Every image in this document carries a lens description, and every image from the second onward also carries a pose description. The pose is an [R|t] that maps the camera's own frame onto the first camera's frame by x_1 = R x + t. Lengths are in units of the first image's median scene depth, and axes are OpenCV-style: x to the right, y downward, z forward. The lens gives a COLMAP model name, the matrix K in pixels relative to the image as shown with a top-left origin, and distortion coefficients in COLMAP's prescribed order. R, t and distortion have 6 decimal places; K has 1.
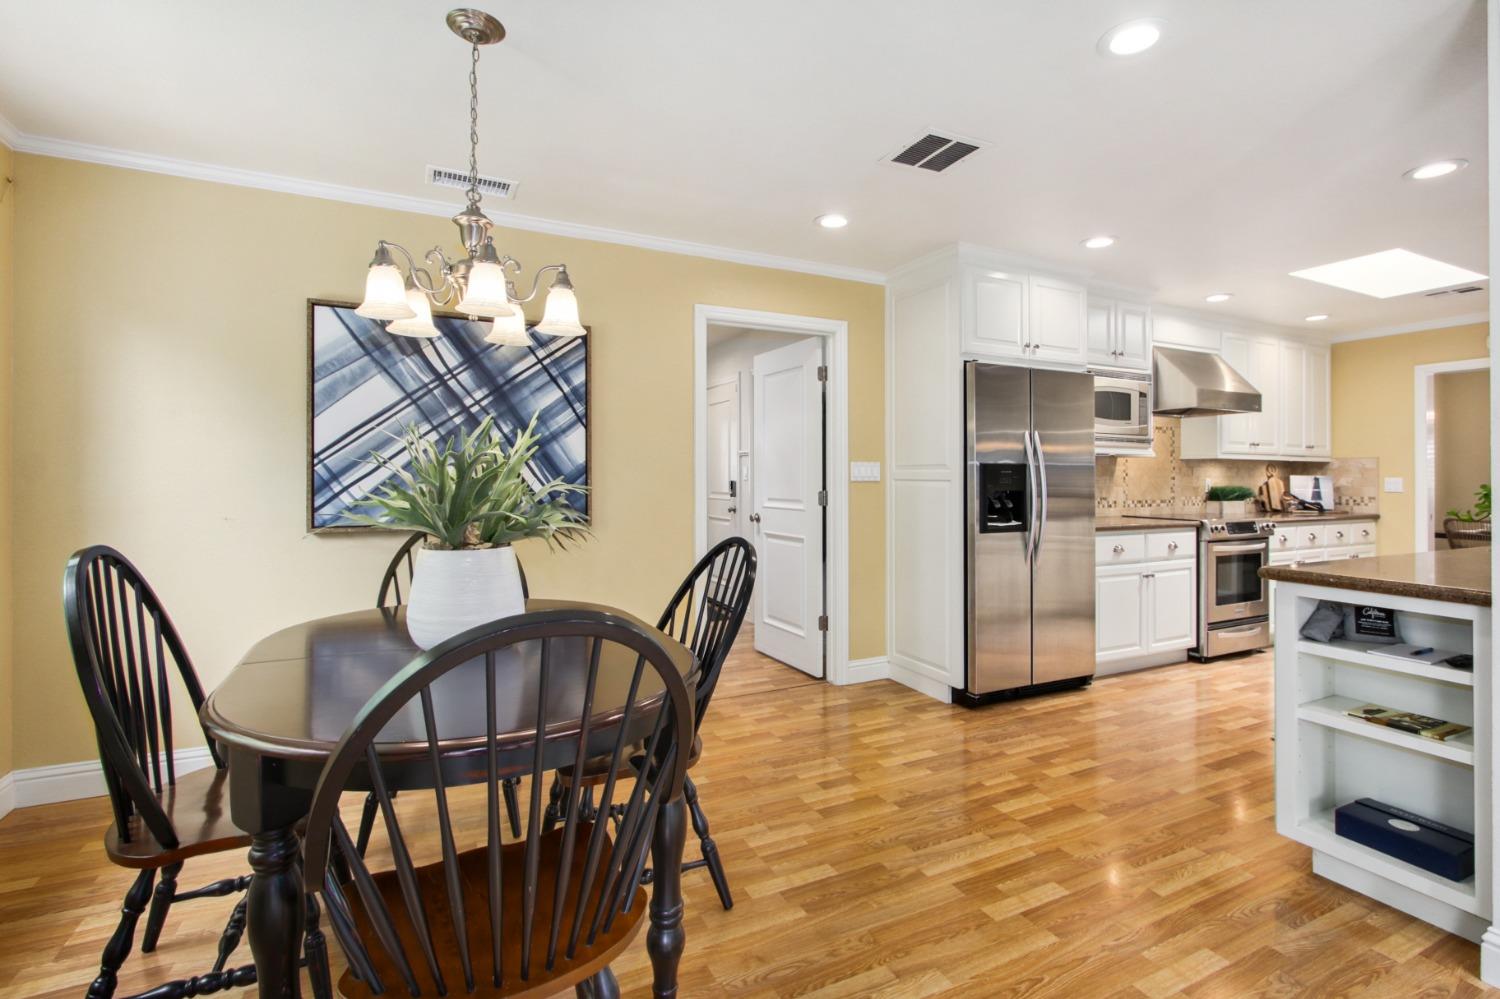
lens RADIAL K [[697.3, 0, 773.0], [0, 697.3, 474.6], [0, 0, 1]] dist [-0.004478, 0.003530]
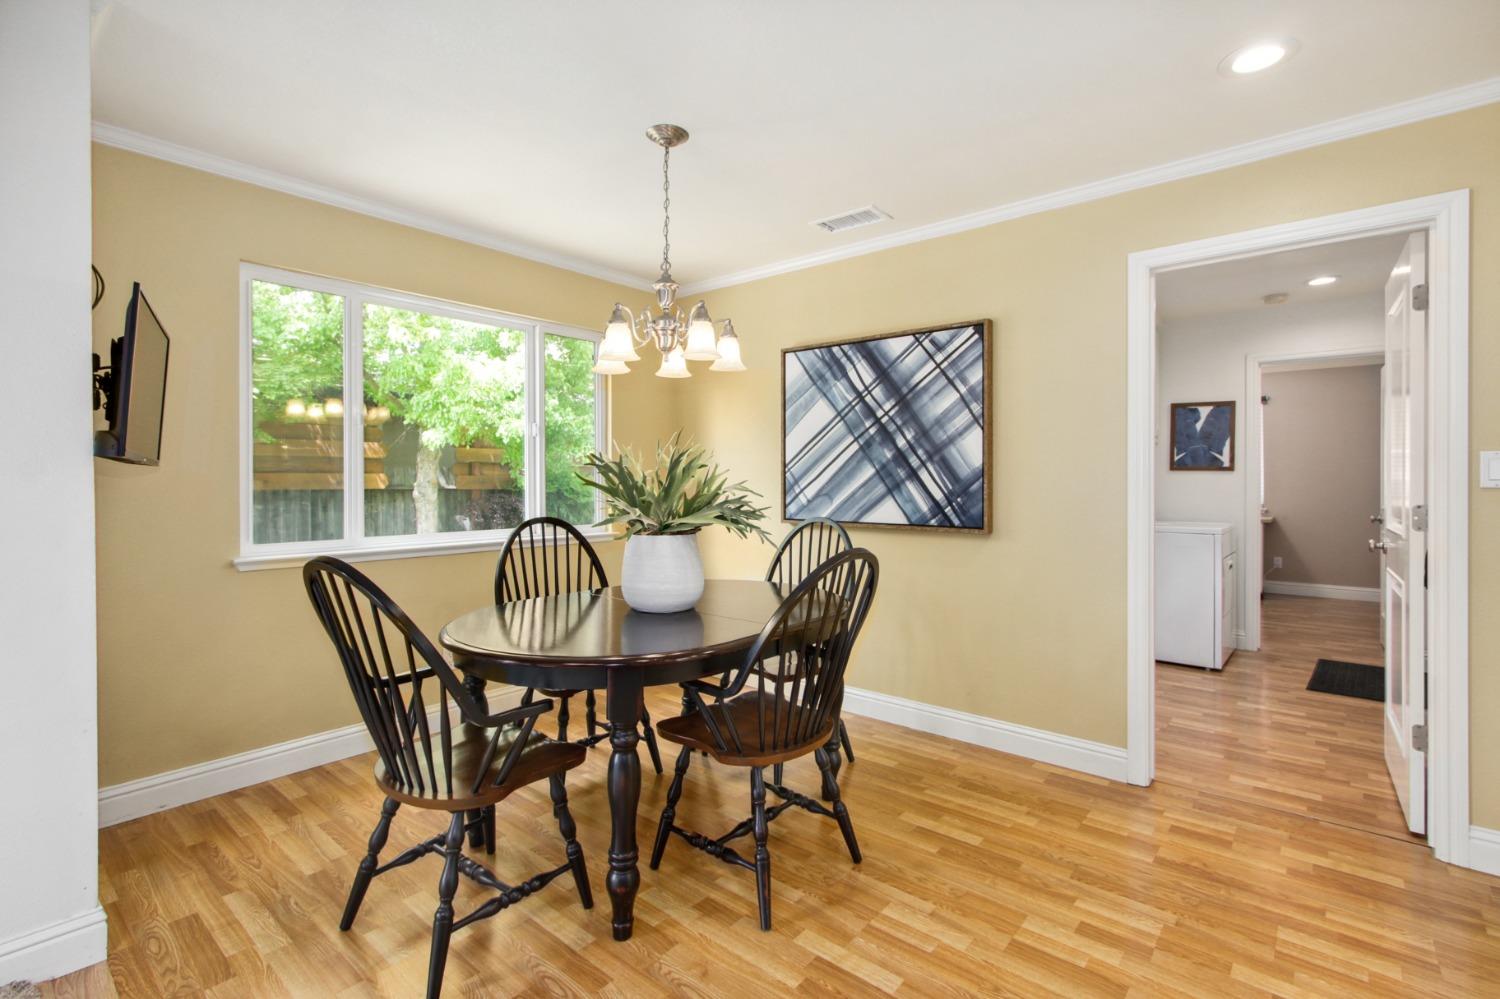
lens RADIAL K [[697.3, 0, 750.3], [0, 697.3, 484.1], [0, 0, 1]] dist [-0.004478, 0.003530]
pose [[0.391496, 0.004534, -0.920169, 0.481332], [0.006348, 0.999951, 0.007629, -0.001862], [0.920158, -0.008828, 0.391448, 0.358273]]
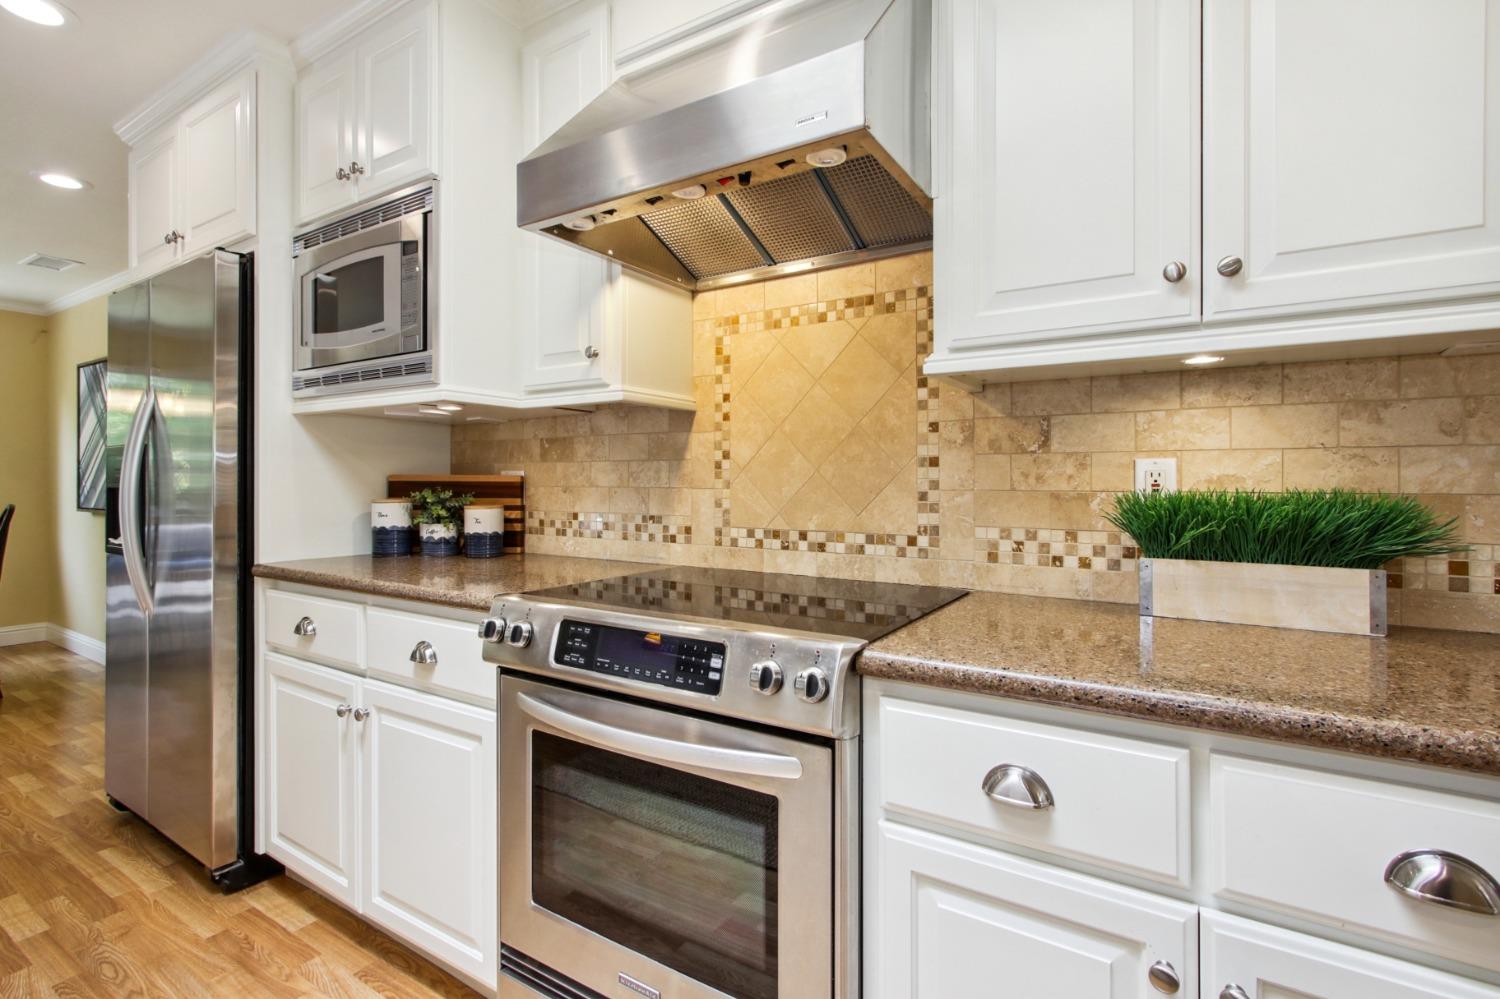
lens RADIAL K [[697.3, 0, 747.2], [0, 697.3, 480.8], [0, 0, 1]] dist [-0.004478, 0.003530]
pose [[0.509839, -0.004205, -0.860260, 1.306862], [0.005686, 0.999983, -0.001518, 0.022430], [0.860251, -0.004117, 0.509854, 1.312607]]
